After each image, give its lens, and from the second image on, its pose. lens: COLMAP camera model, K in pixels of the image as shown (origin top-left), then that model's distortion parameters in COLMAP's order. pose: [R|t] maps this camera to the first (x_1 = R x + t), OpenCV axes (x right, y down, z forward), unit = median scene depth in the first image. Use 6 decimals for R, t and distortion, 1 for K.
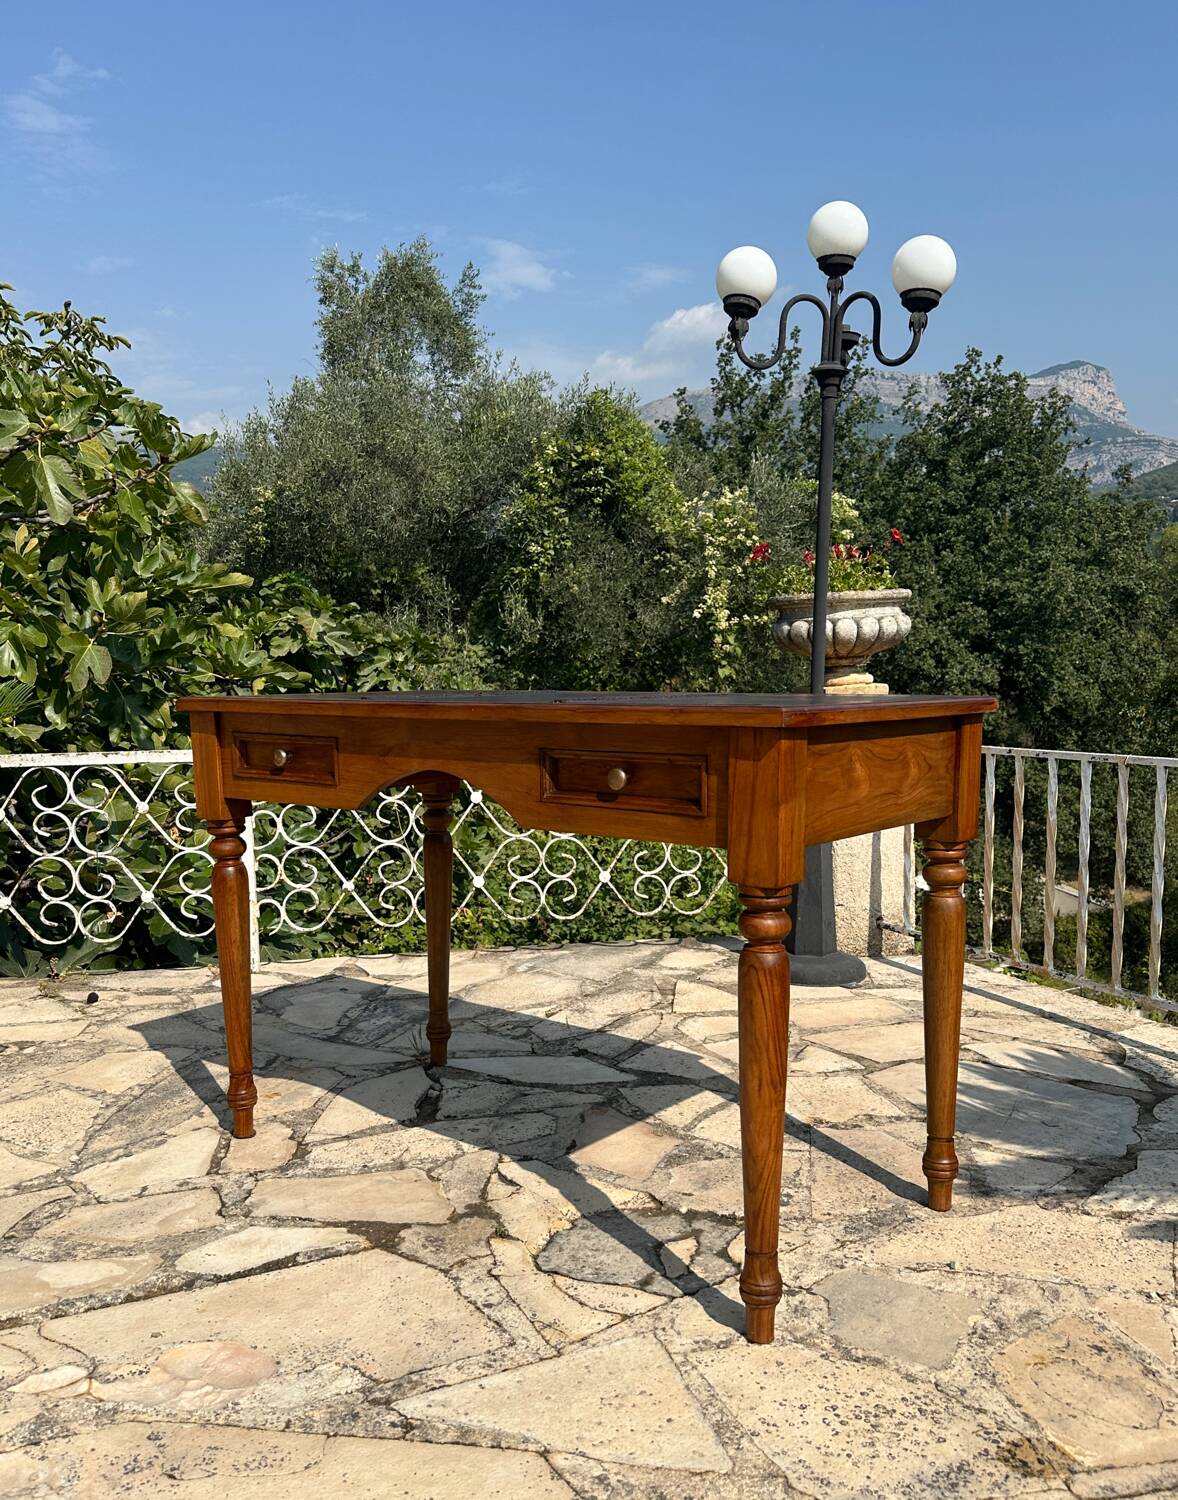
lens RADIAL K [[1250.4, 0, 588.1], [0, 1250.4, 769.1], [0, 0, 1]] dist [0.144221, -0.271347]
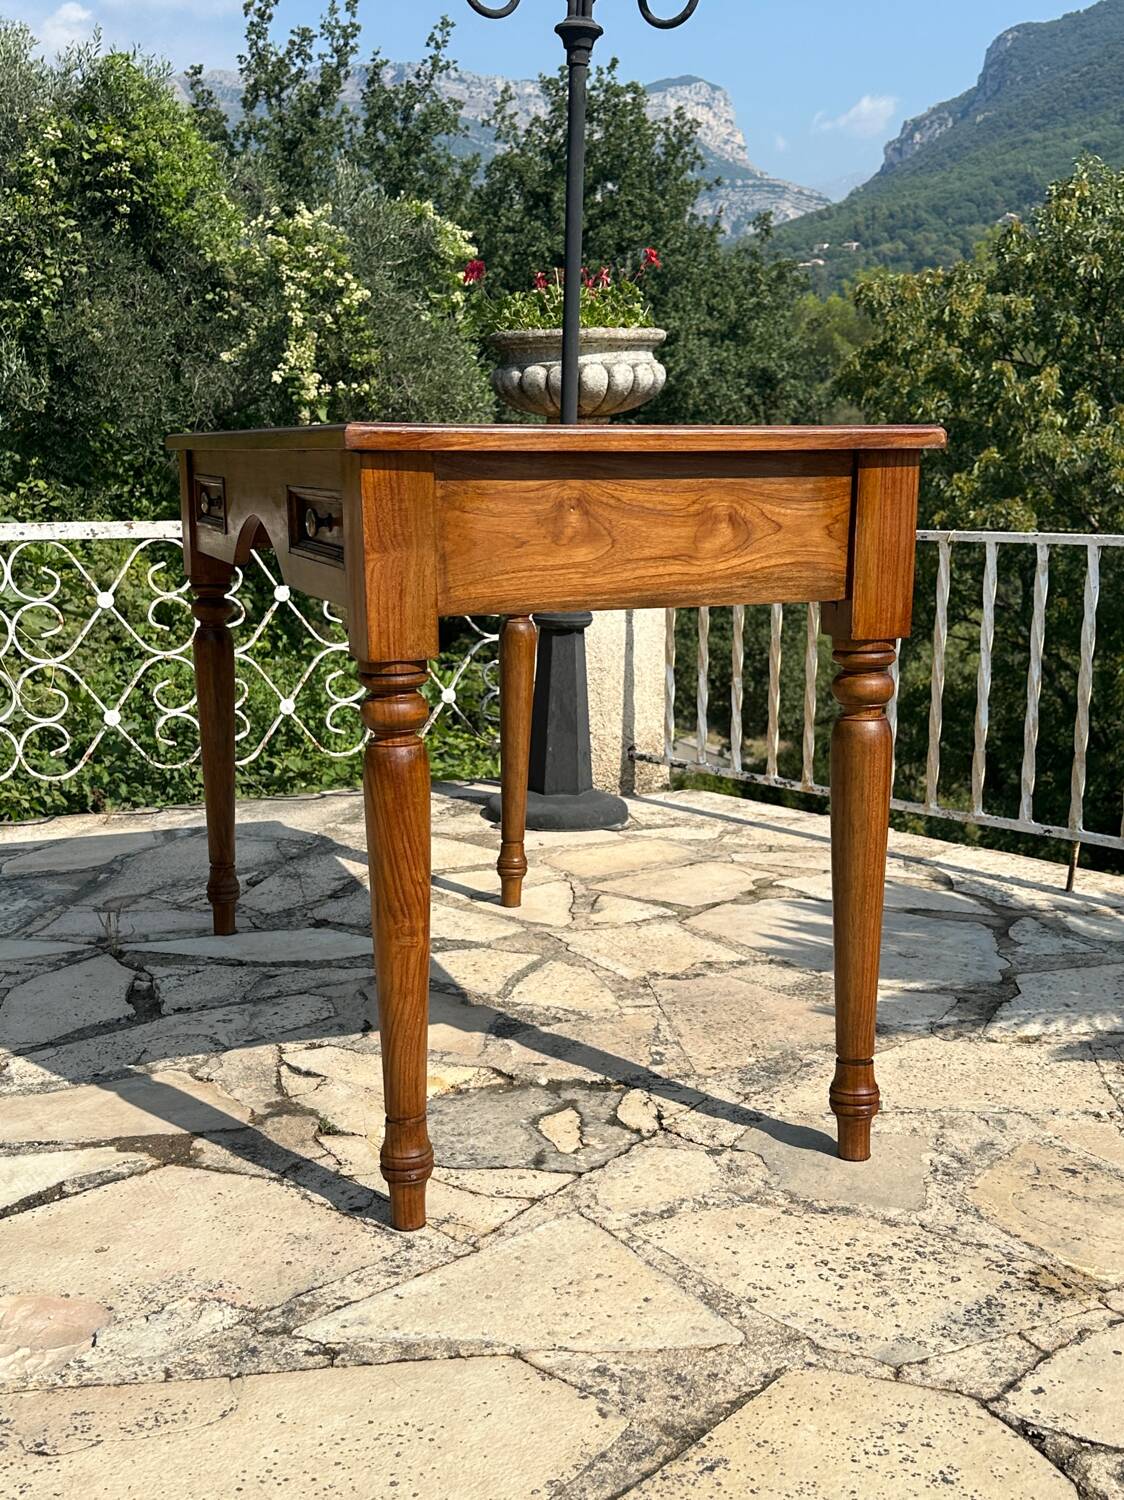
lens RADIAL K [[1638.7, 0, 560.6], [0, 1638.7, 756.5], [0, 0, 1]] dist [0.212360, -0.562388]
pose [[0.958268, -0.037715, 0.283374, -0.112782], [0.011477, 0.995535, 0.093690, 0.025293], [-0.285642, -0.086528, 0.954422, 0.009810]]
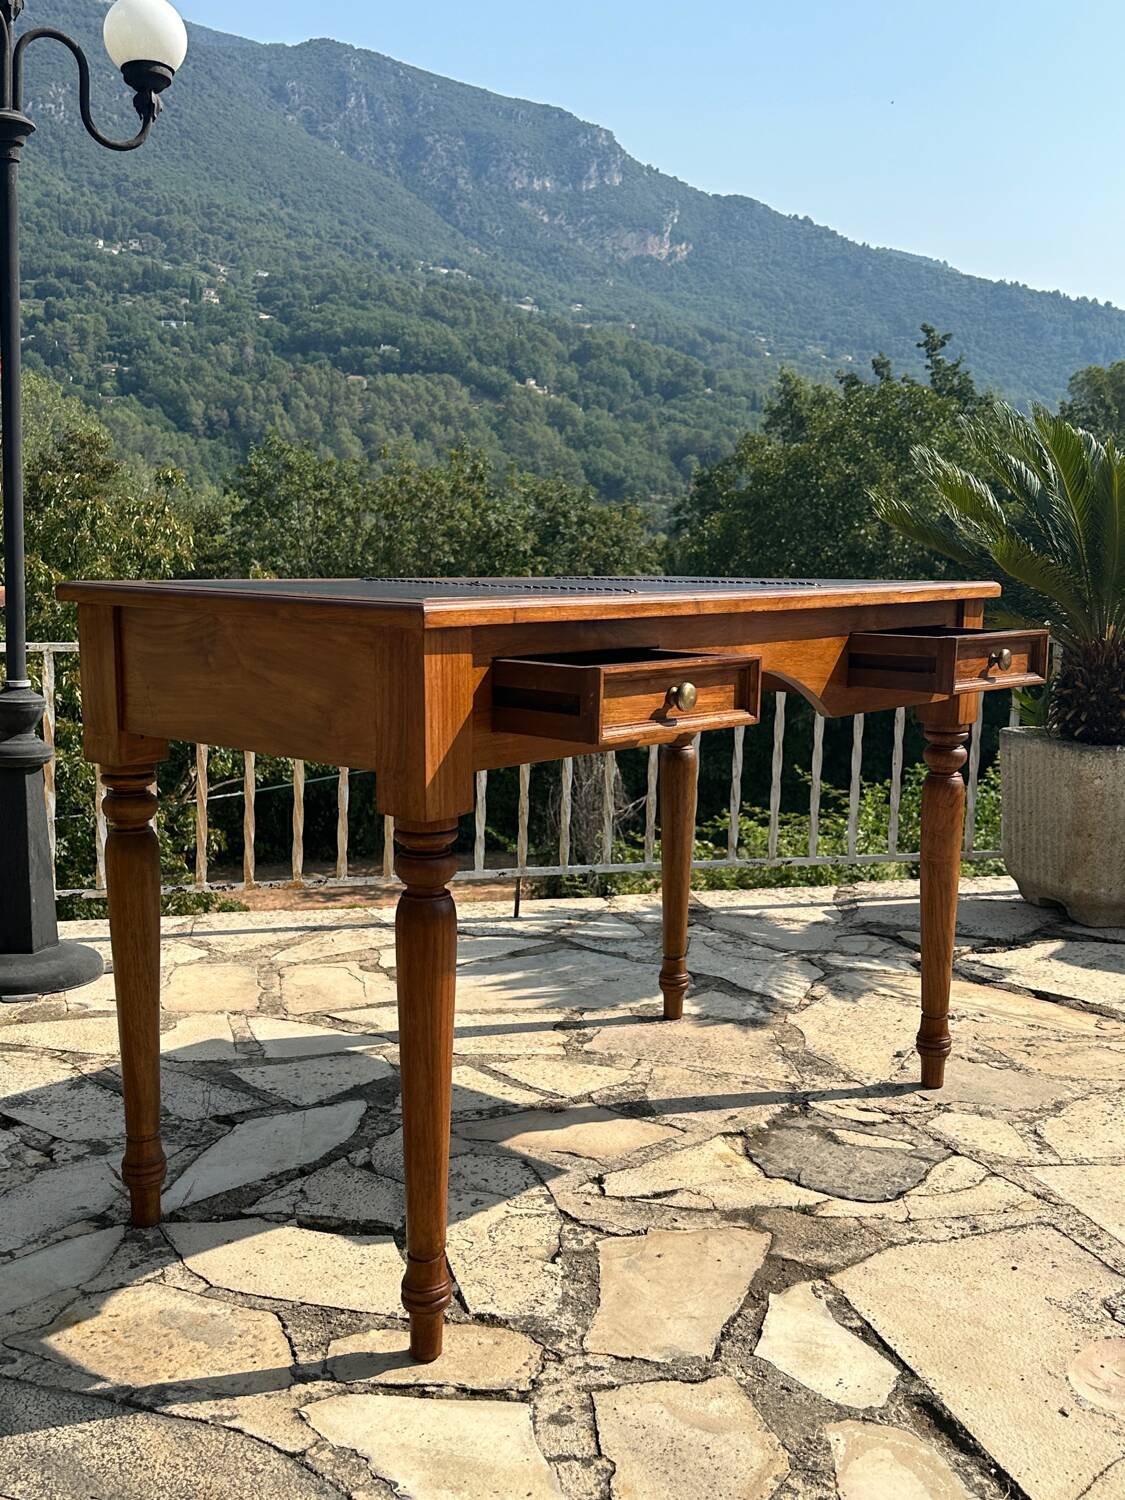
lens RADIAL K [[1550.6, 0, 577.1], [0, 1550.6, 749.4], [0, 0, 1]] dist [0.189443, -0.420475]
pose [[0.203015, -0.117900, 0.972052, -0.591581], [0.068790, 0.991989, 0.105951, -0.036647], [-0.976756, 0.045358, 0.209499, 0.489362]]
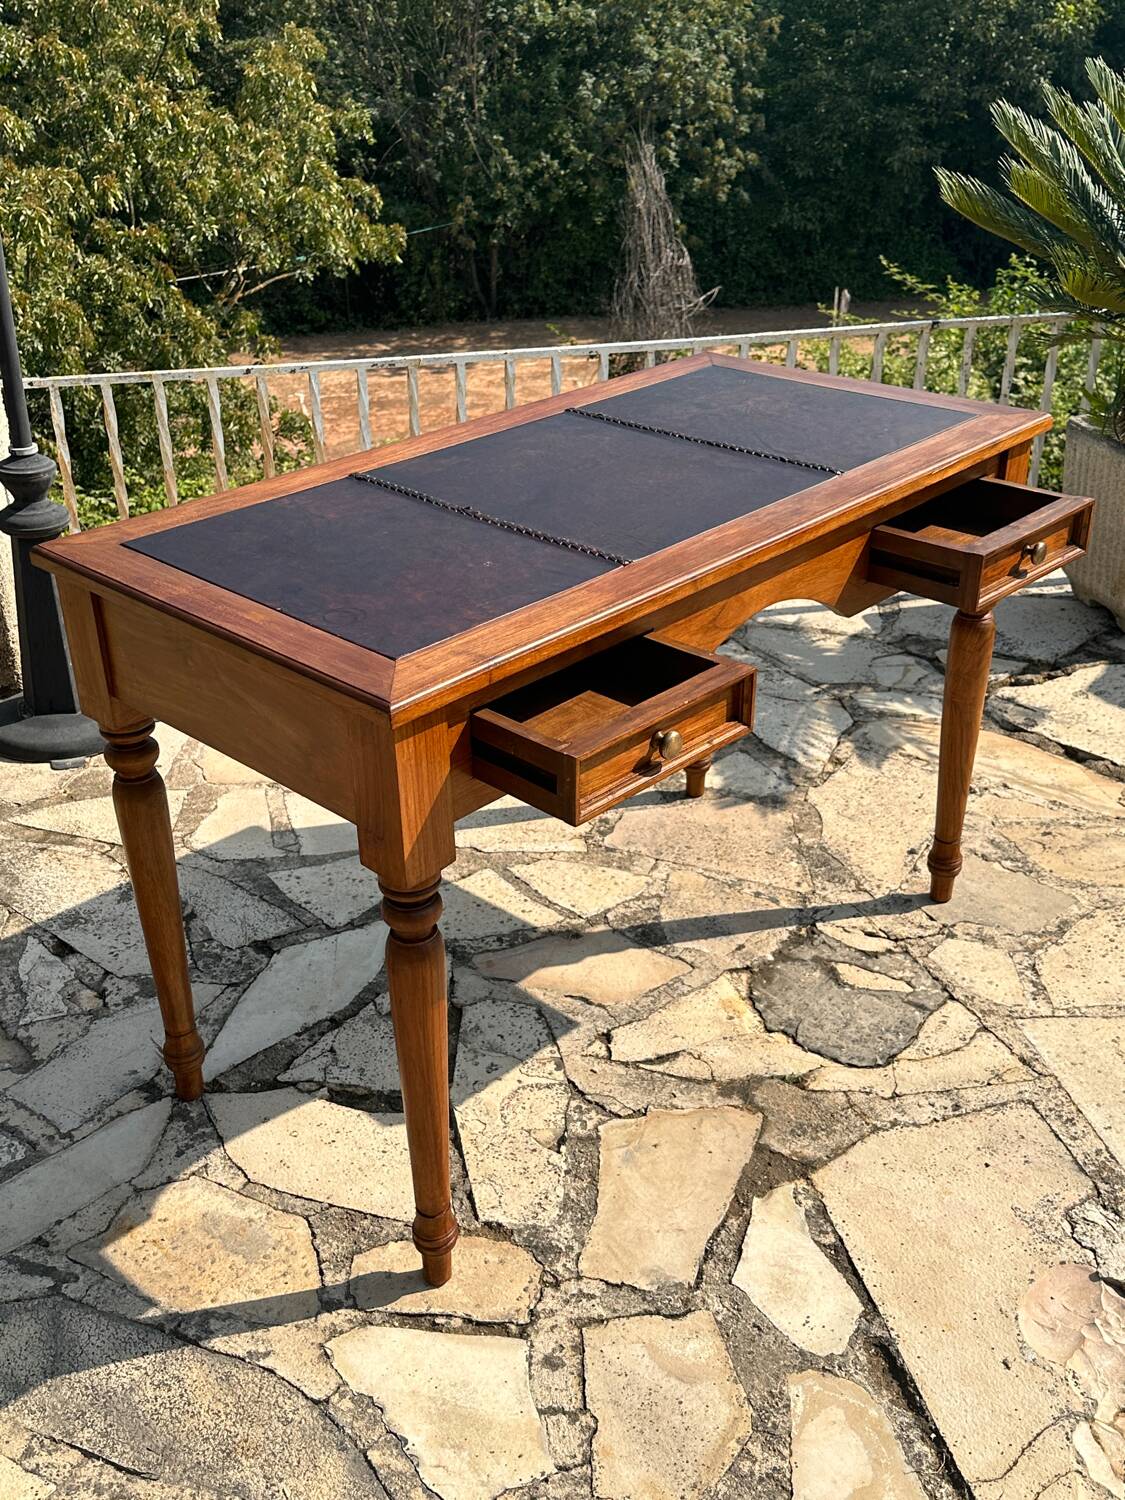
lens RADIAL K [[1553.9, 0, 554.6], [0, 1553.9, 743.6], [0, 0, 1]] dist [0.196877, -0.454788]
pose [[0.257978, -0.440847, 0.859710, -0.529618], [0.094222, 0.897068, 0.431730, -0.194563], [-0.961545, -0.030373, 0.272961, 0.463989]]
